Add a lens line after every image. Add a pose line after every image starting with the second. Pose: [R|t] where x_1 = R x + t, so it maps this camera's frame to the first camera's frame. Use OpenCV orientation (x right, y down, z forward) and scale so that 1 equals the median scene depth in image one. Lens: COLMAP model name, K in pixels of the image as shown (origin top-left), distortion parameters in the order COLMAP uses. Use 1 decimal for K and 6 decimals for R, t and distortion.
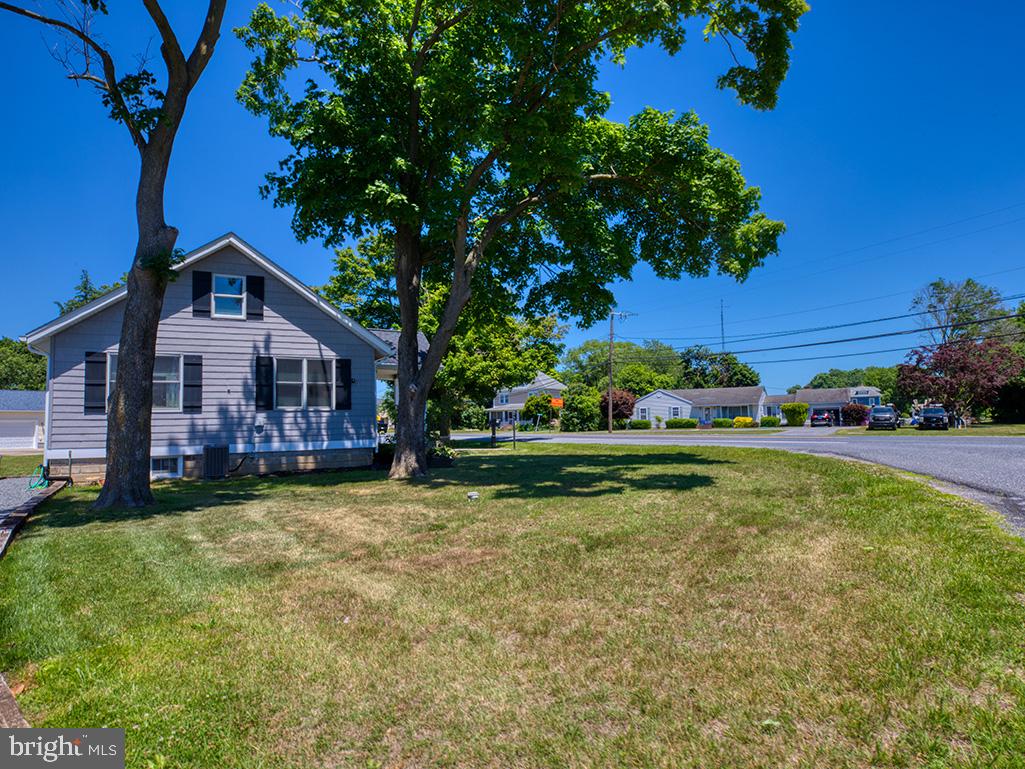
lens RADIAL K [[653.3, 0, 512.5], [0, 653.3, 384.5], [0, 0, 1]] dist [-0.025747, 0.000518]
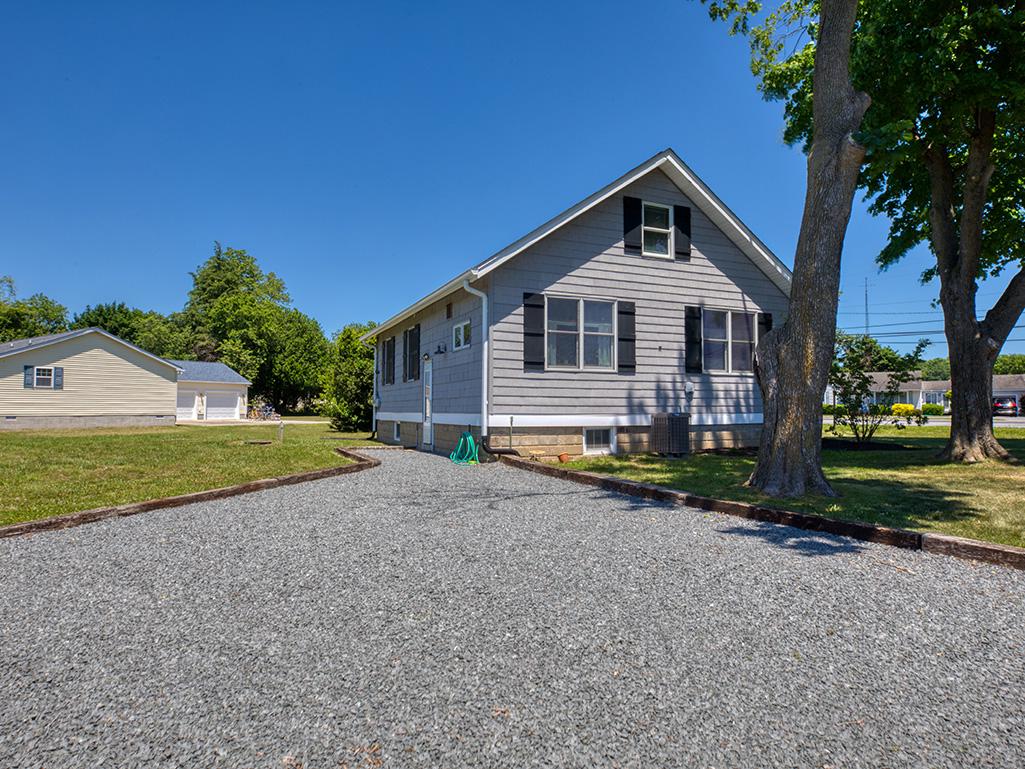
lens RADIAL K [[653.3, 0, 512.5], [0, 653.3, 384.5], [0, 0, 1]] dist [-0.025747, 0.000518]
pose [[0.997181, 0.019788, -0.072382, -0.554529], [-0.018019, 0.999525, 0.025002, 0.038132], [0.072842, -0.023627, 0.997064, 0.179691]]
